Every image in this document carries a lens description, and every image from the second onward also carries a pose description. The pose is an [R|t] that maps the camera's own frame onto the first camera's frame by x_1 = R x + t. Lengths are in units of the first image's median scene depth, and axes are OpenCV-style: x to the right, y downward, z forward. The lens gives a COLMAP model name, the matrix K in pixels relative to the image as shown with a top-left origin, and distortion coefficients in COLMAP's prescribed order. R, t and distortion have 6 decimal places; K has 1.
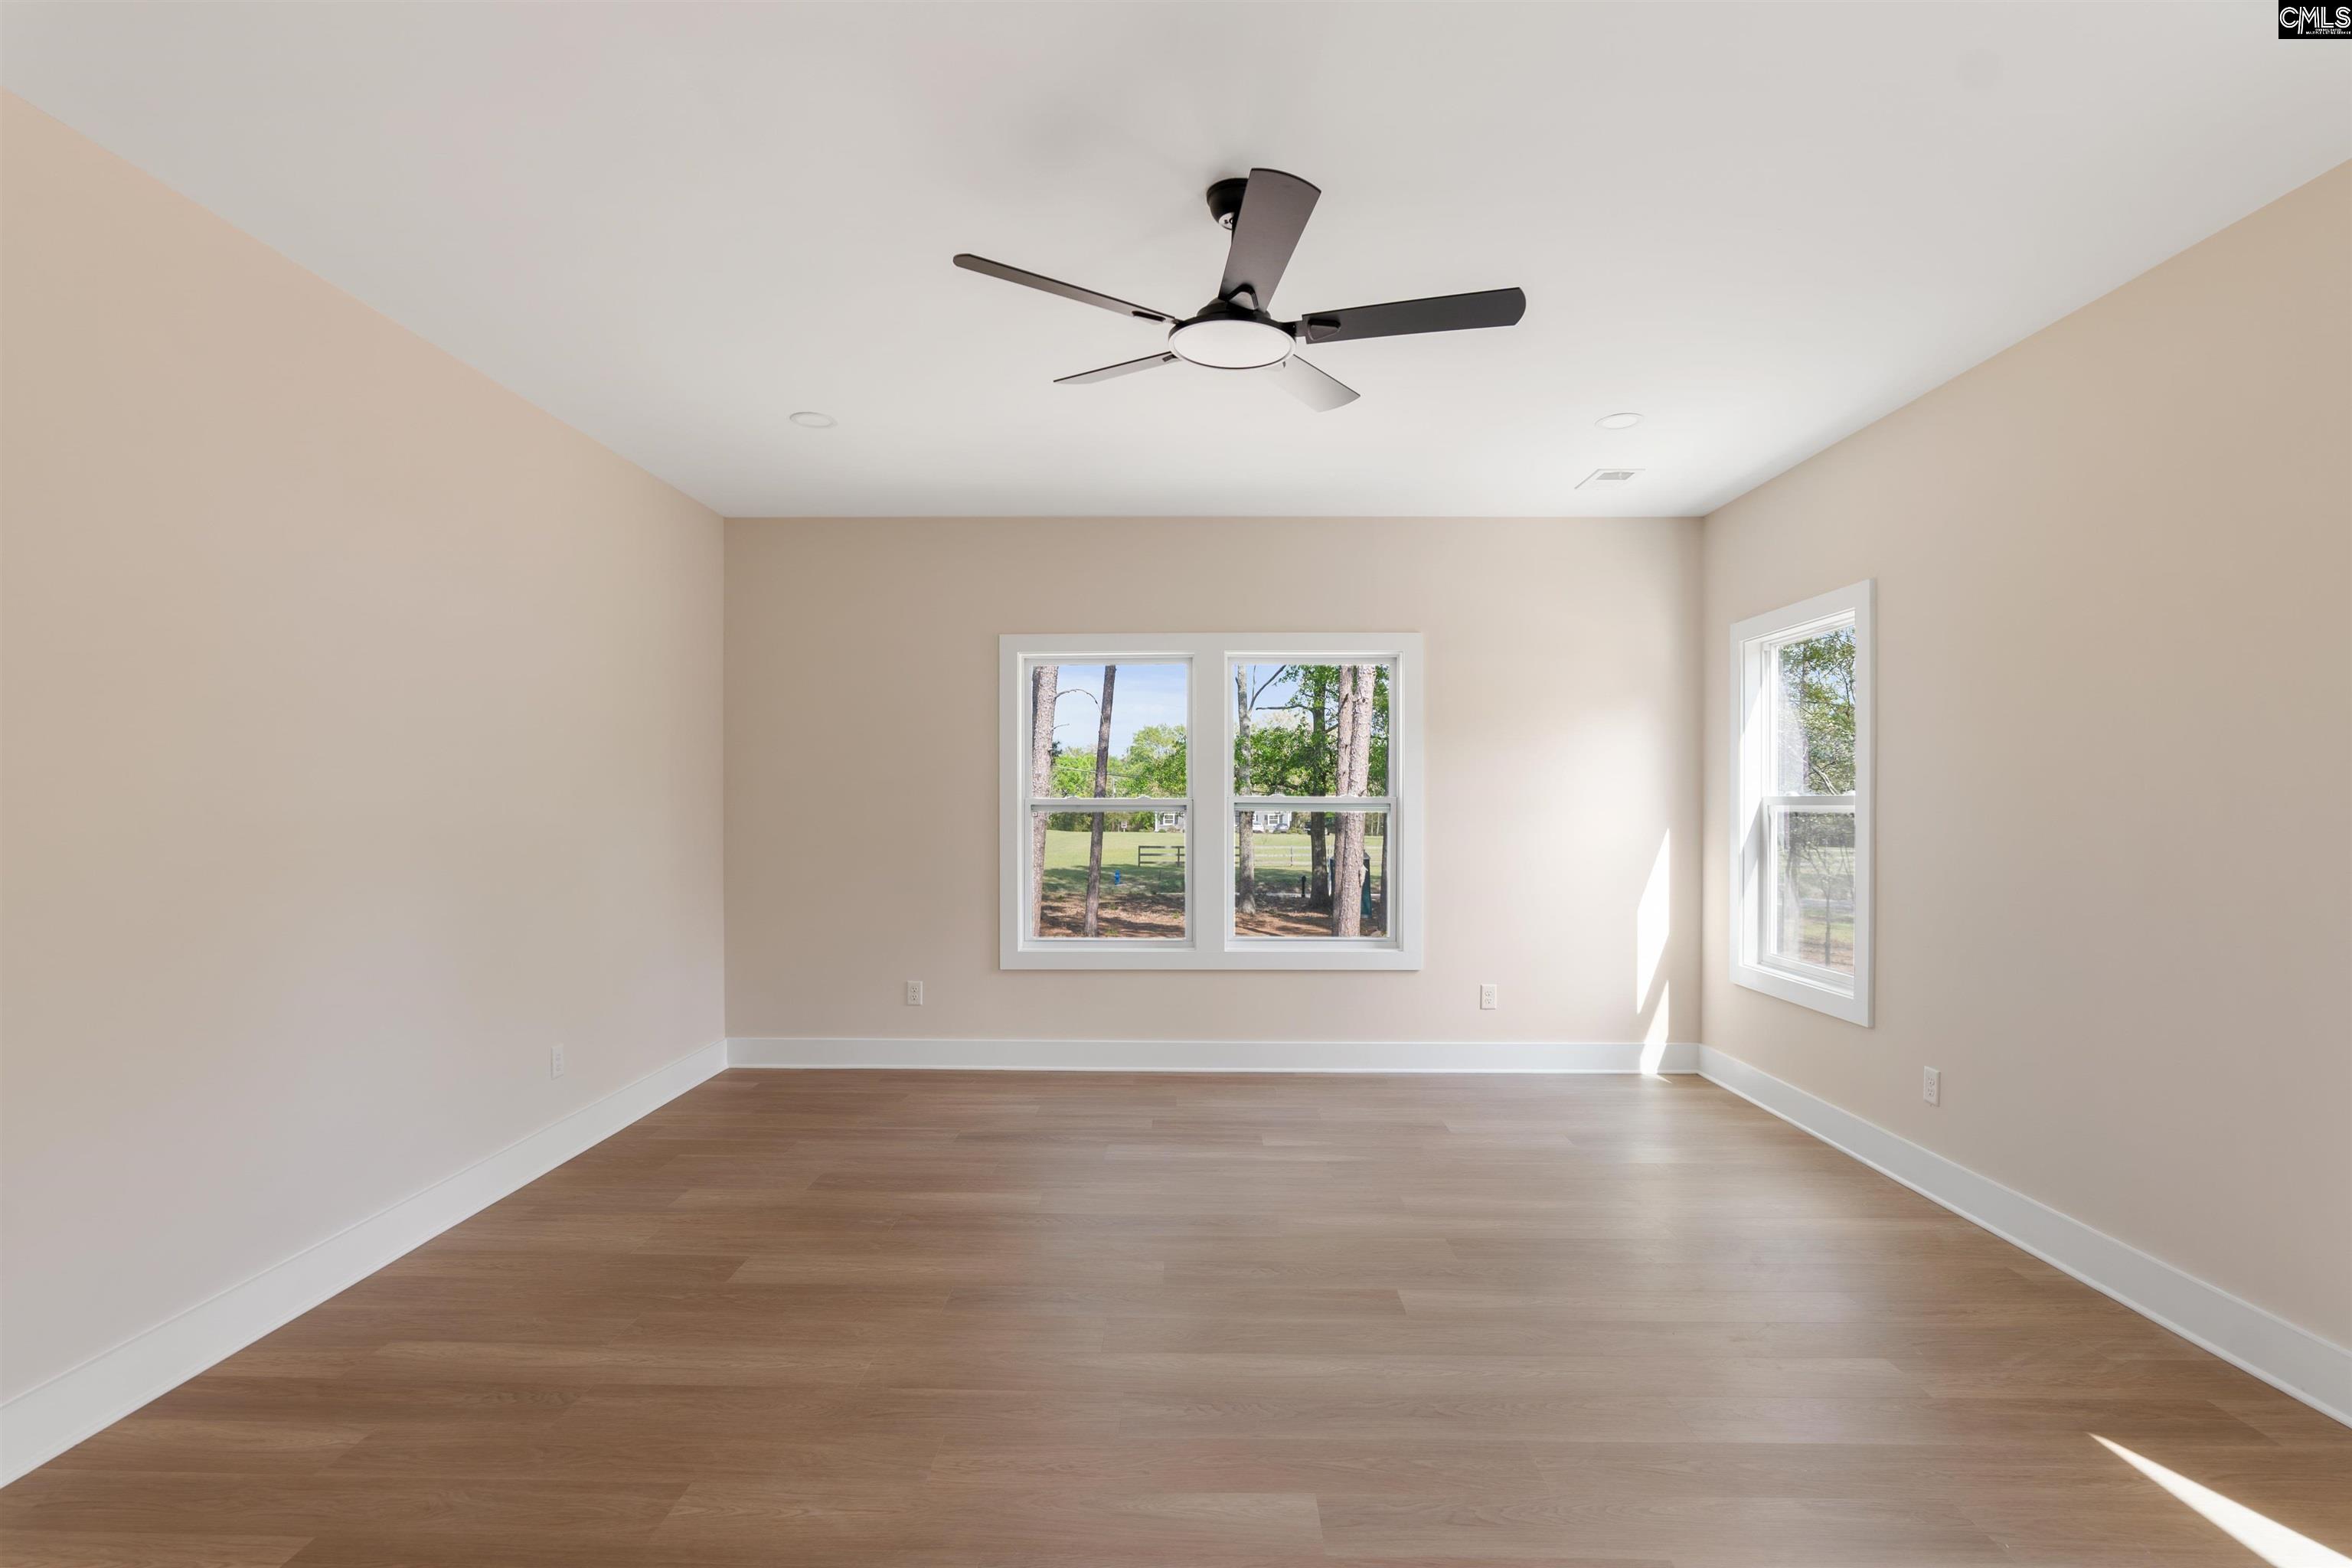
lens RADIAL K [[1110.2, 0, 1176.7], [0, 1110.2, 818.5], [0, 0, 1]] dist [-0.024764, 0.009039]
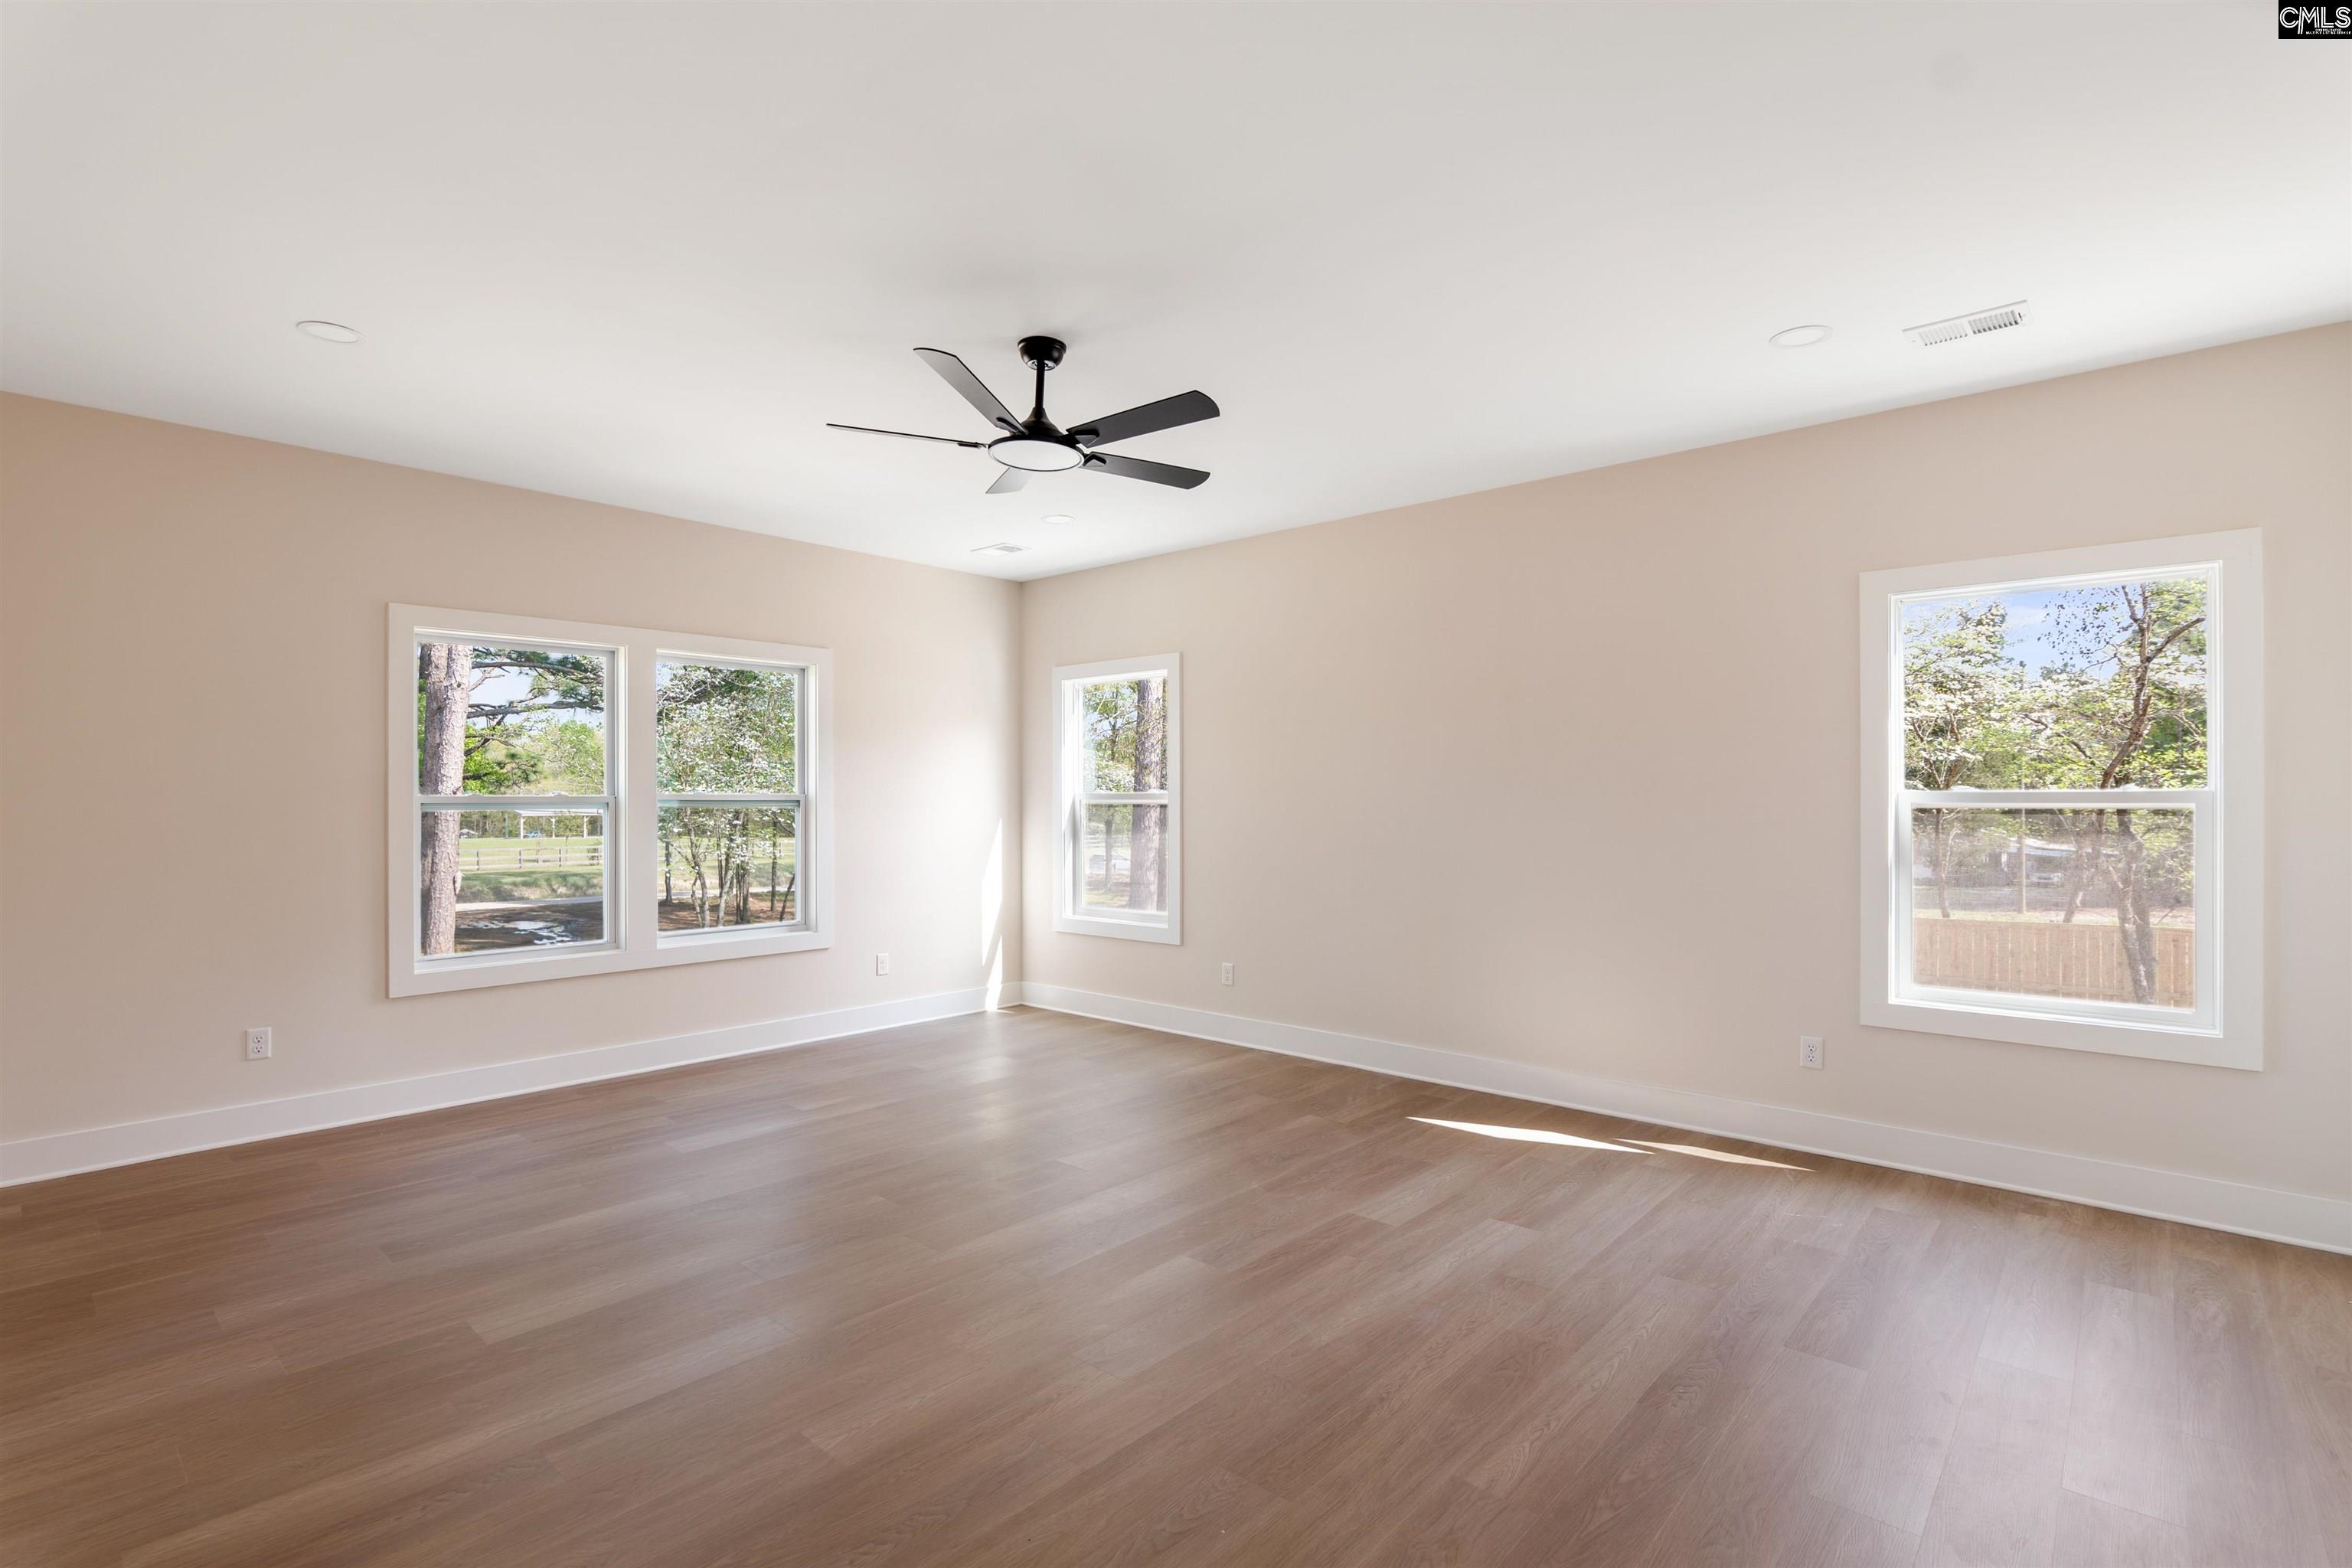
lens RADIAL K [[1100.6, 0, 1162.7], [0, 1100.6, 799.9], [0, 0, 1]] dist [-0.024524, 0.007798]
pose [[0.657377, -0.004159, 0.753550, -0.504807], [0.015031, 0.999858, -0.007595, 0.000211], [-0.753412, 0.016320, 0.657347, 0.010670]]
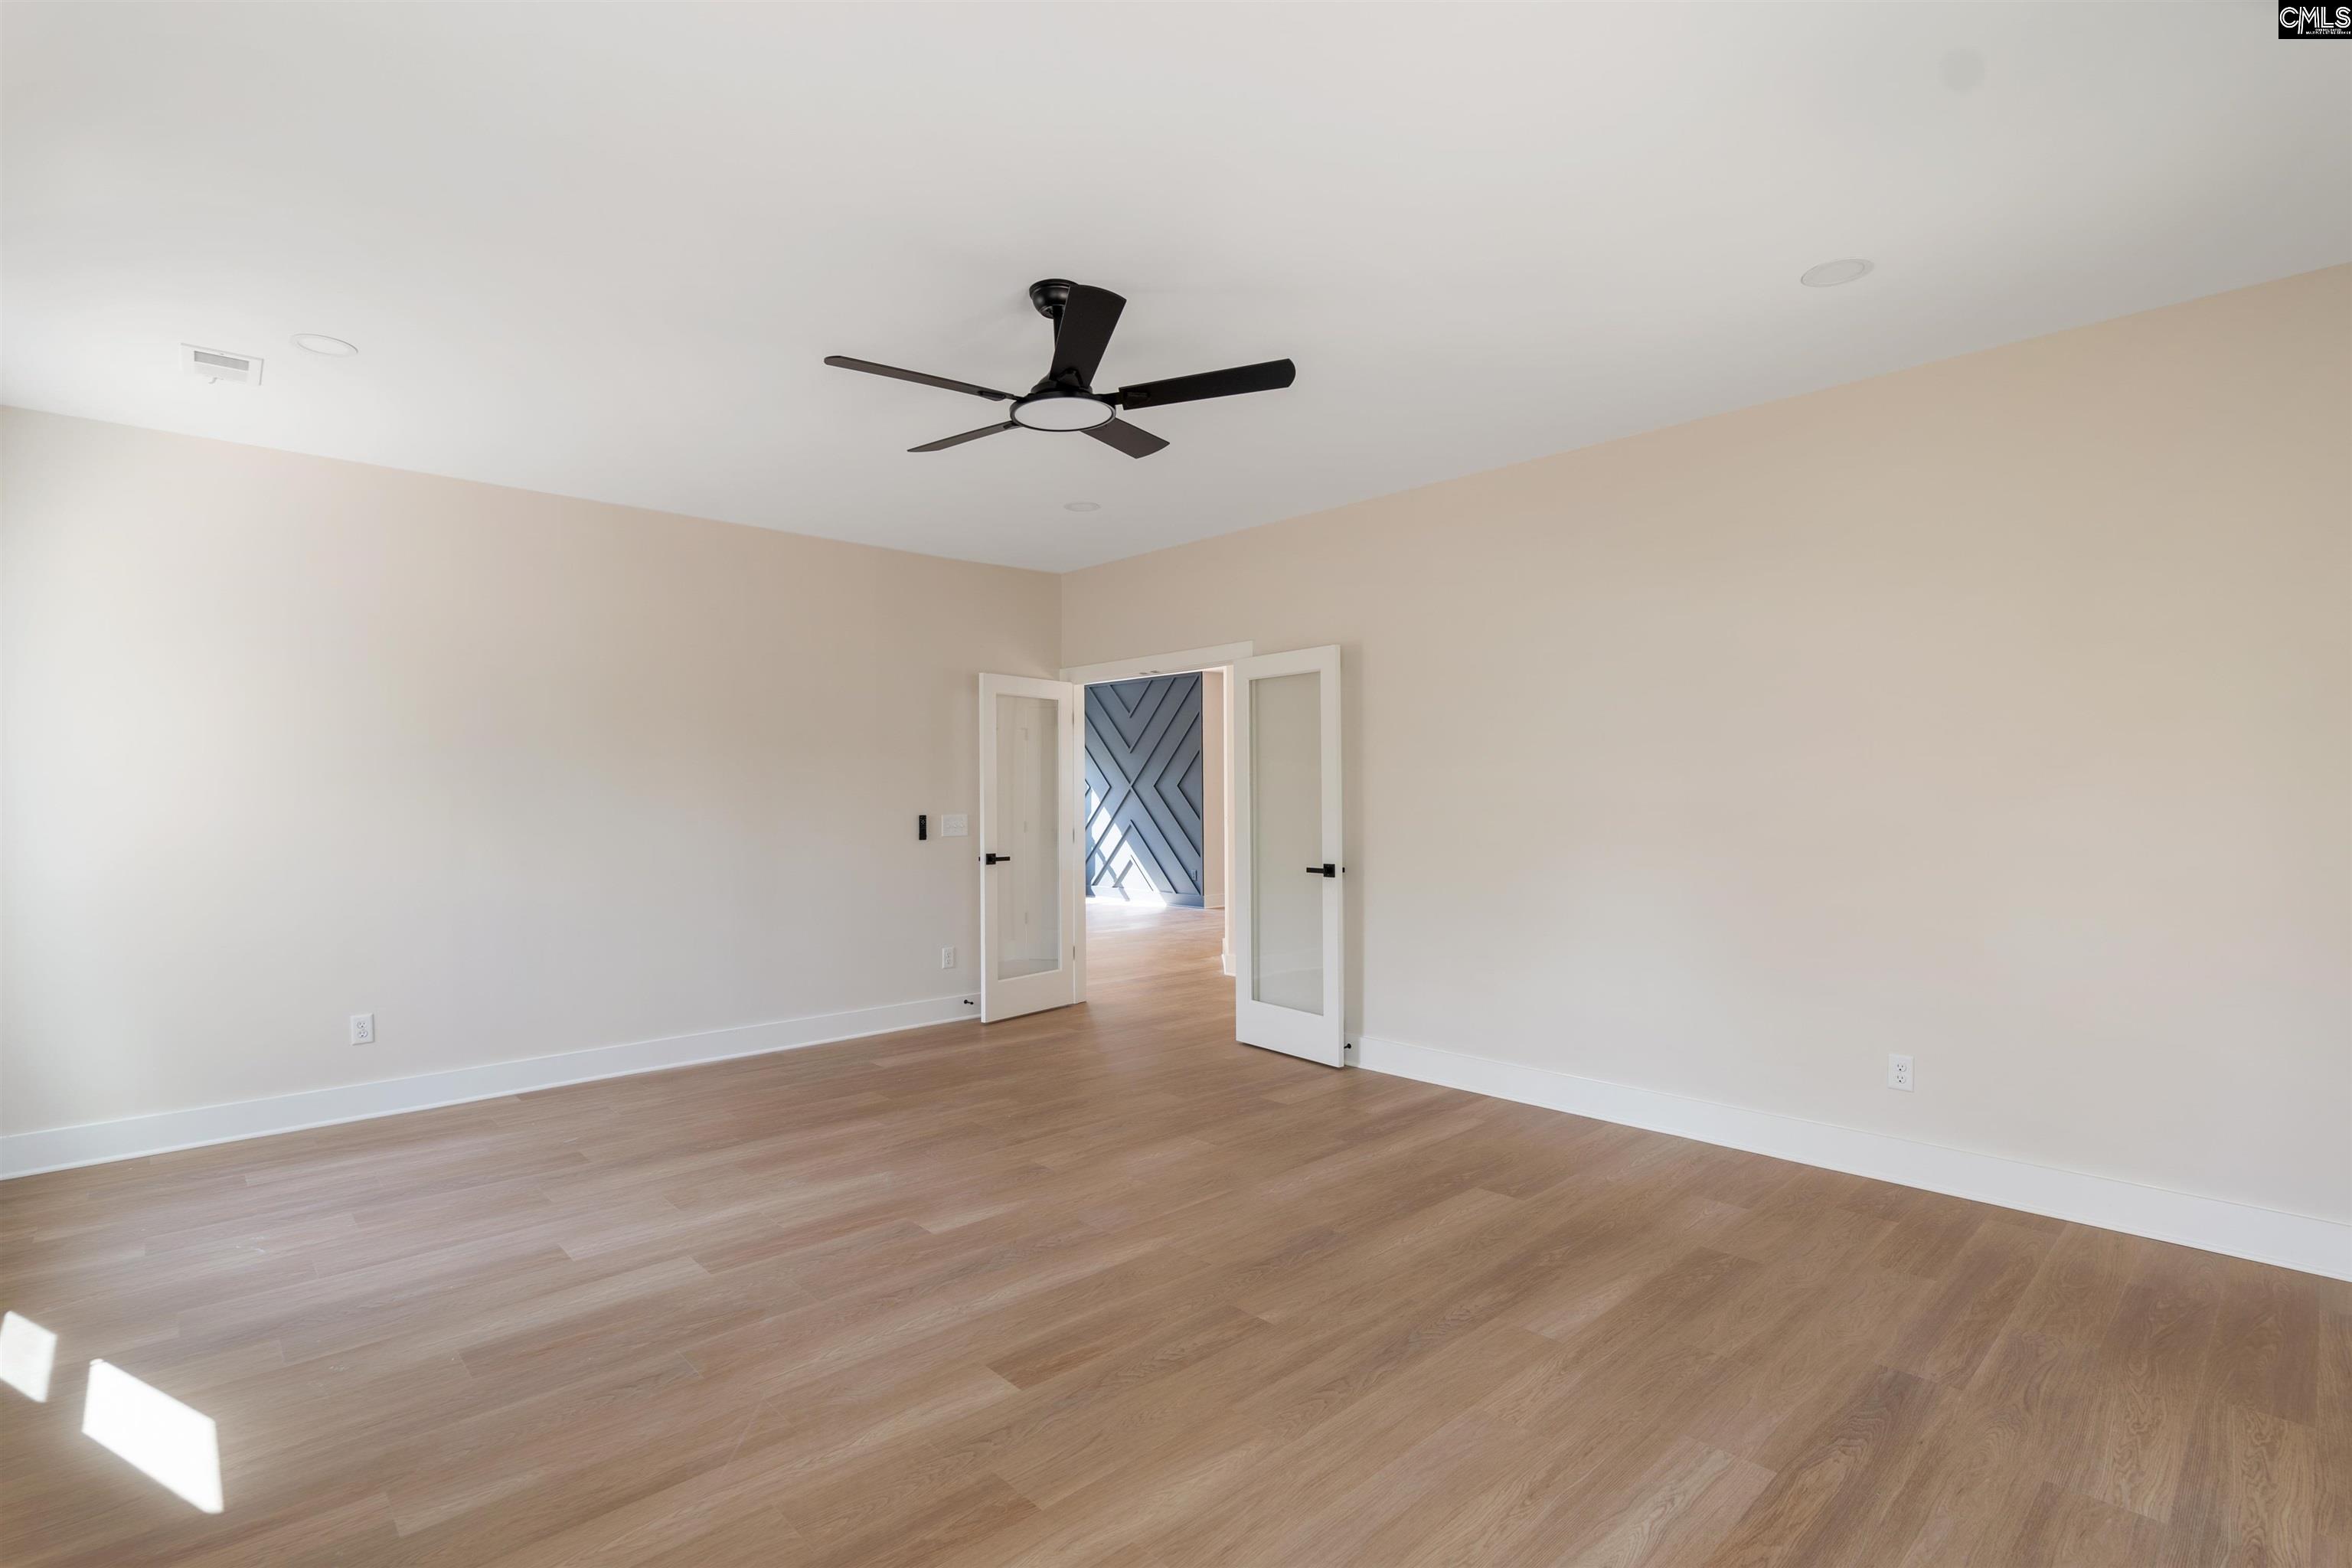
lens RADIAL K [[1097.4, 0, 1172.1], [0, 1097.4, 776.3], [0, 0, 1]] dist [-0.024312, 0.008721]
pose [[-0.715884, -0.008003, -0.698173, 0.482613], [-0.007270, 0.999966, -0.004008, -0.018320], [0.698181, 0.002207, -0.715918, 1.161433]]
